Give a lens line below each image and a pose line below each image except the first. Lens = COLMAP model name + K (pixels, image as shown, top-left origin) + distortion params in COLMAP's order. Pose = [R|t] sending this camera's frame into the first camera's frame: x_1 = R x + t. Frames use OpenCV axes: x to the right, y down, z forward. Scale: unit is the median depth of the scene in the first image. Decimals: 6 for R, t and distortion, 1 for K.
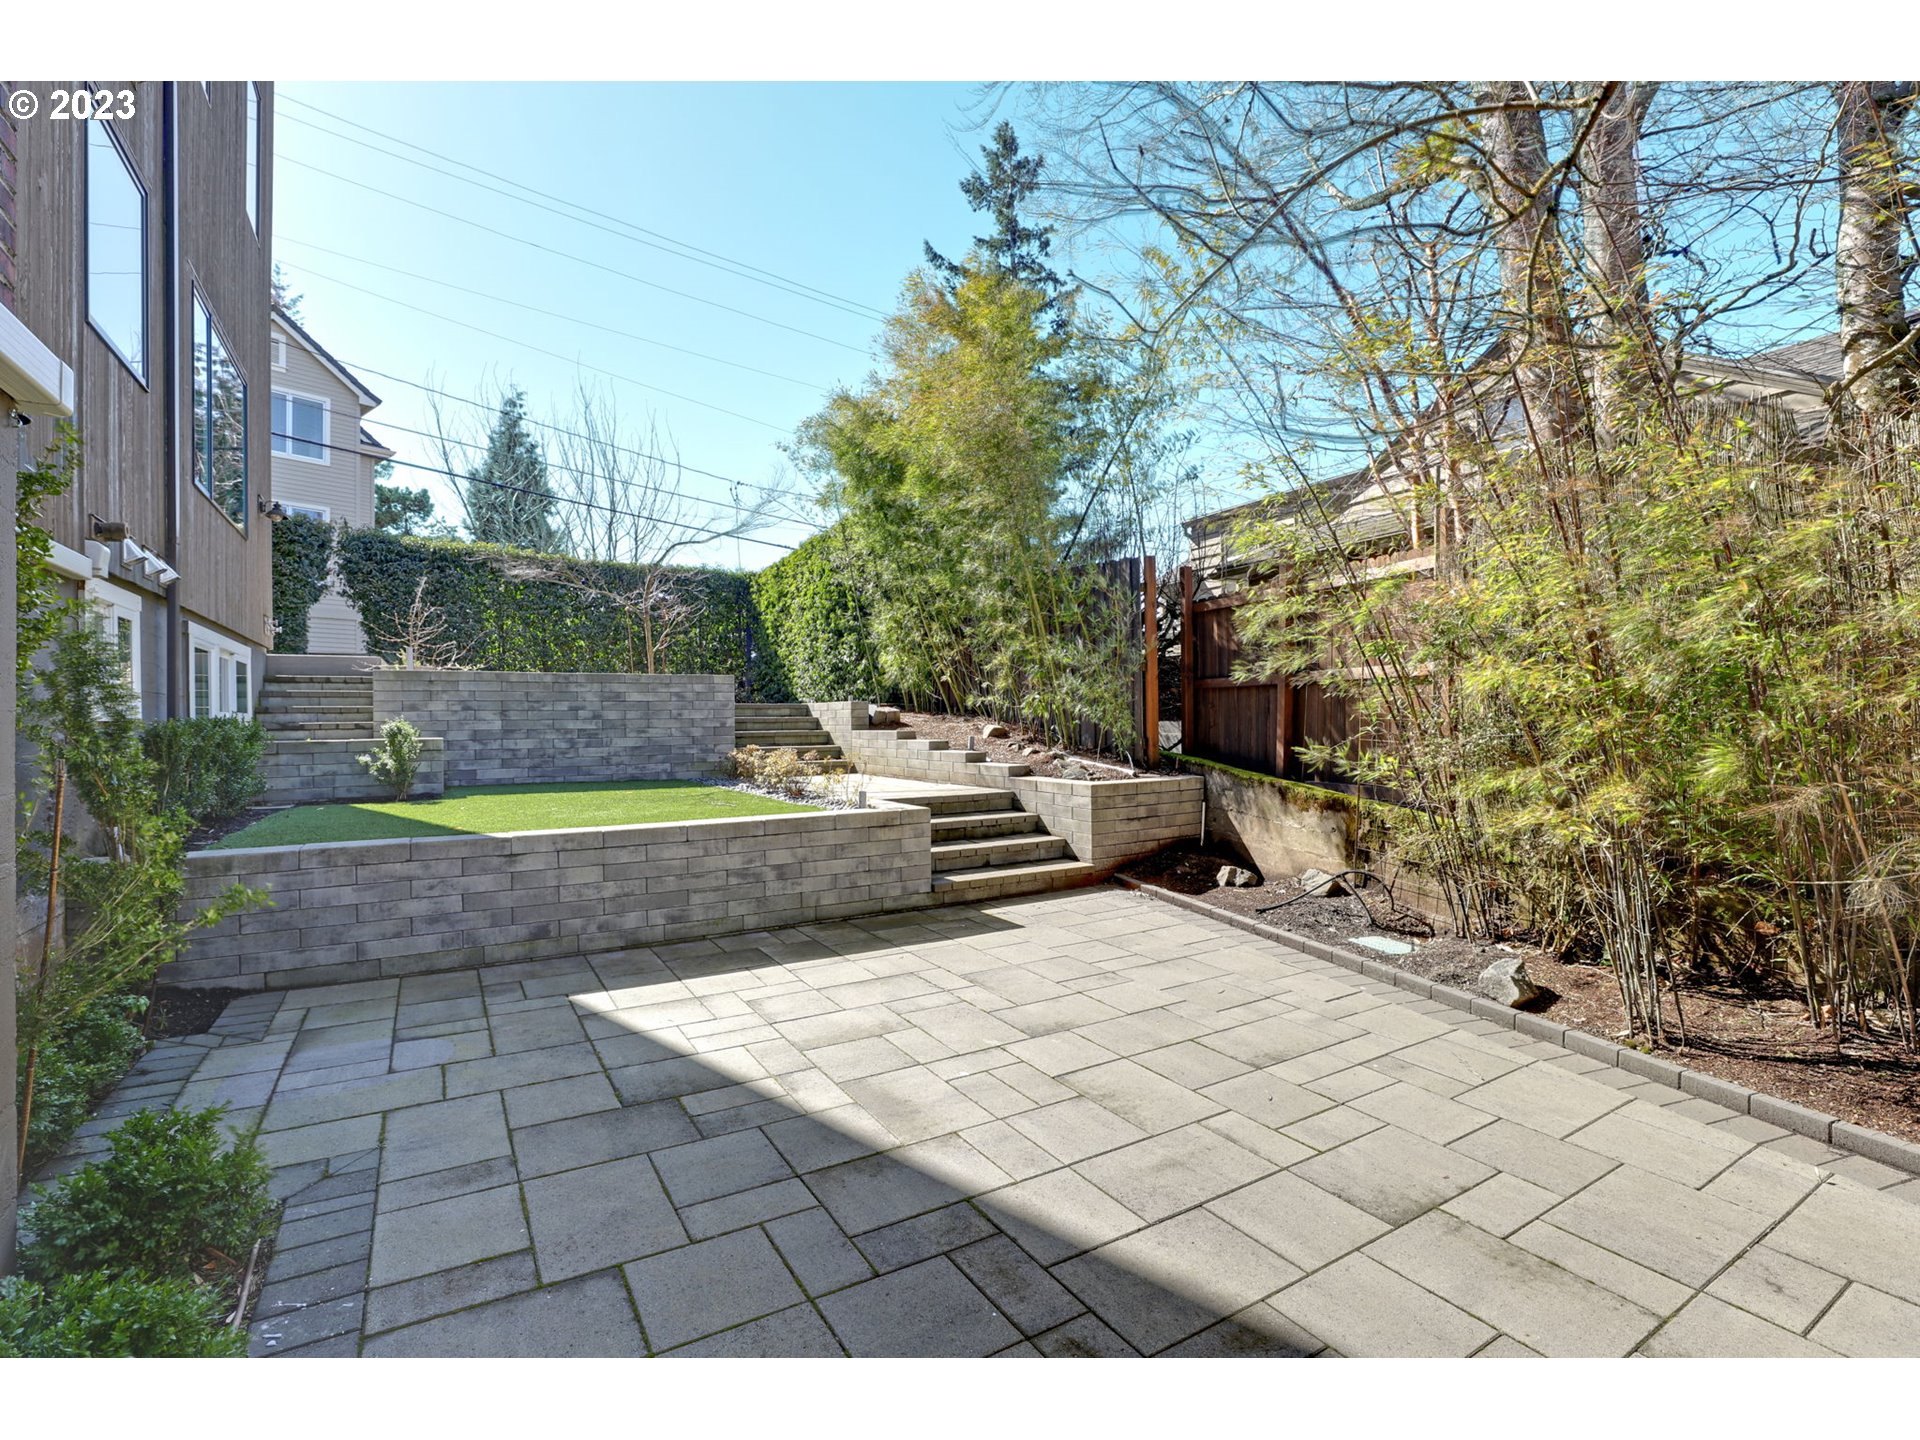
lens RADIAL K [[862.5, 0, 958.9], [0, 862.5, 723.0], [0, 0, 1]] dist [-0.015169, -0.000100]
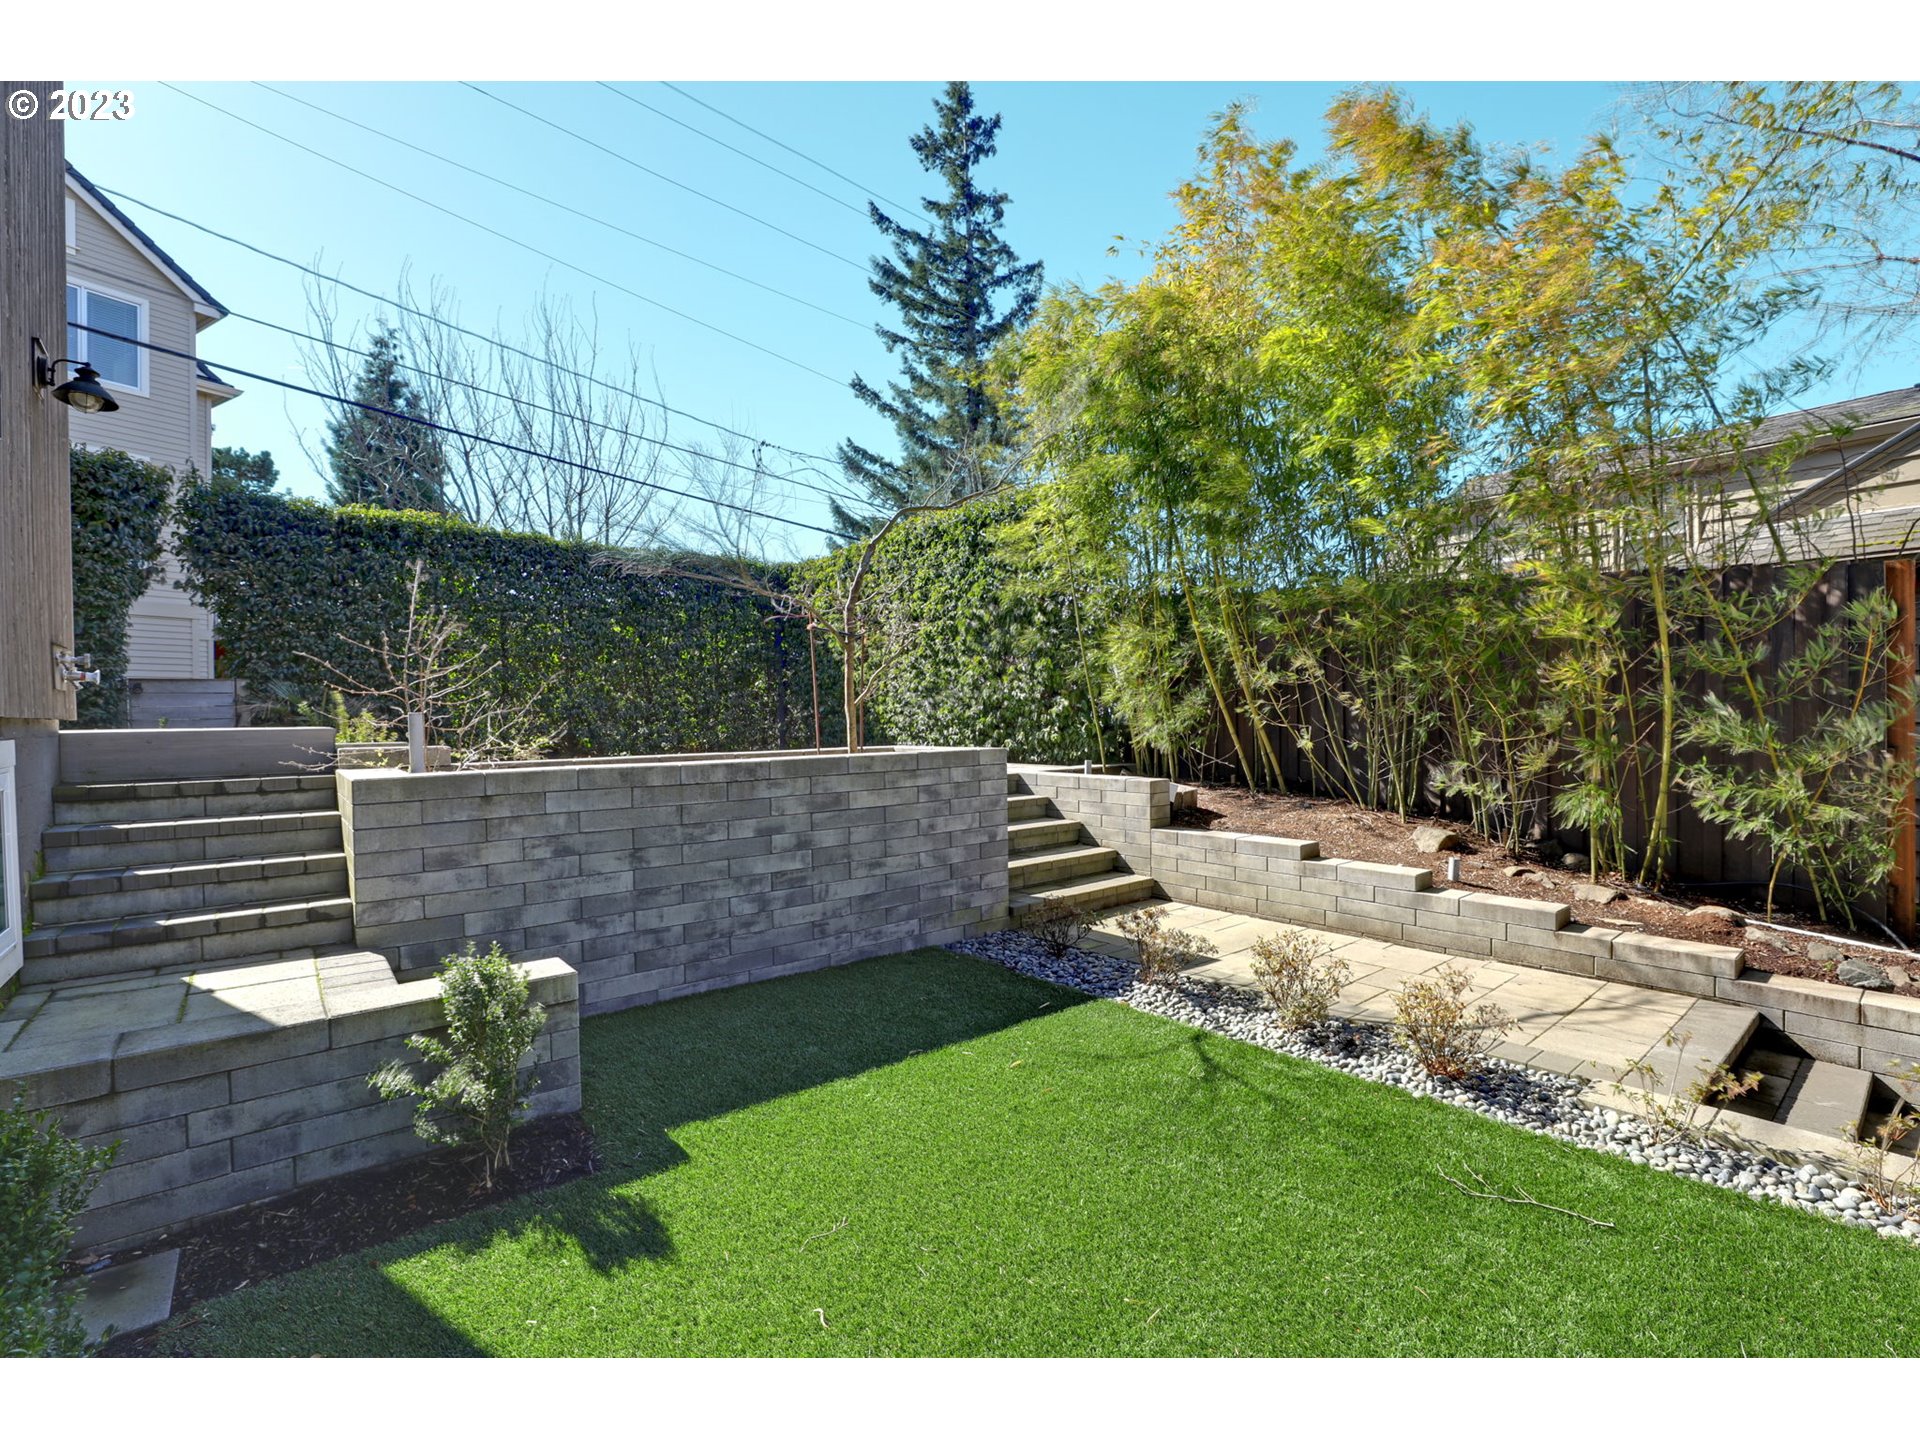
lens RADIAL K [[862.5, 0, 963.4], [0, 862.5, 724.3], [0, 0, 1]] dist [-0.015169, -0.000100]
pose [[0.989683, -0.004570, 0.143204, -0.183130], [0.003655, 0.999971, 0.006647, -0.036994], [-0.143230, -0.006055, 0.989671, 0.222642]]
